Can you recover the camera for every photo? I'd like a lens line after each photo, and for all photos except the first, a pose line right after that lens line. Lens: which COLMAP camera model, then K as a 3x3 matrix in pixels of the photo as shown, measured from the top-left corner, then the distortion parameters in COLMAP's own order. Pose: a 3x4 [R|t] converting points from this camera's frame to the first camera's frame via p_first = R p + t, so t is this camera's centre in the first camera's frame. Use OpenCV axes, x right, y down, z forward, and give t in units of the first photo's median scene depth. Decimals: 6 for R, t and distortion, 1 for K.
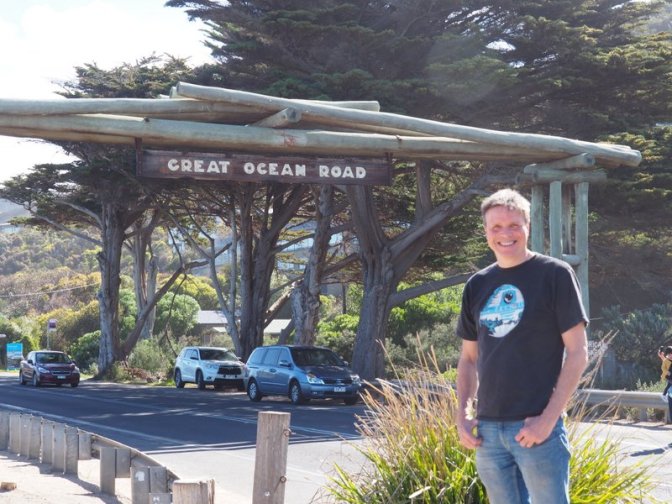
lens RADIAL K [[1278.8, 0, 336.6], [0, 1278.8, 254.0], [0, 0, 1]] dist [-0.035455, 0.000000]
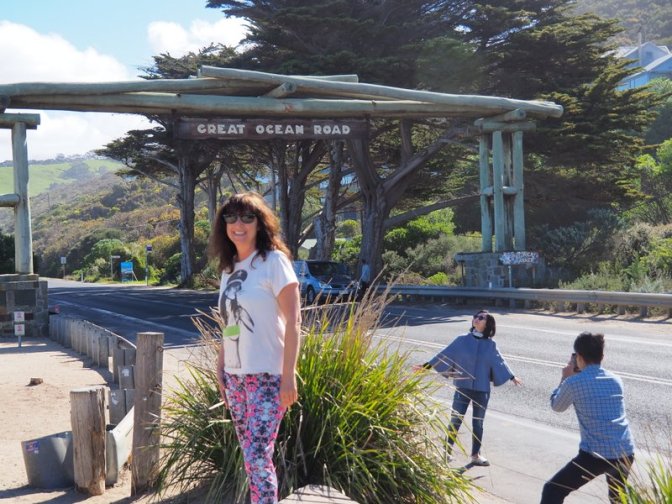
lens RADIAL K [[936.1, 0, 335.8], [0, 936.1, 251.0], [0, 0, 1]] dist [0.006851, 0.000000]
pose [[0.998873, -0.029111, -0.037477, 0.032734], [0.031517, 0.997369, 0.065288, -0.001720], [0.035477, -0.066396, 0.997162, 0.021006]]
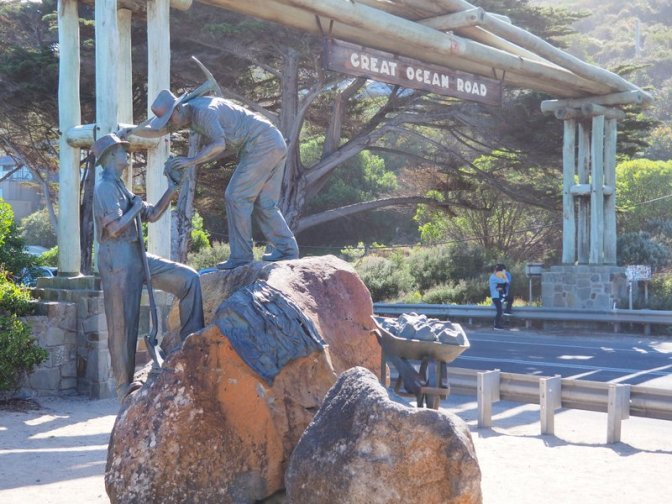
lens RADIAL K [[936.1, 0, 335.5], [0, 936.1, 252.7], [0, 0, 1]] dist [0.006851, 0.000000]
pose [[0.920401, 0.011208, 0.390816, -0.287681], [-0.033828, 0.998123, 0.051043, 0.021219], [-0.389511, -0.060200, 0.919052, 0.309237]]
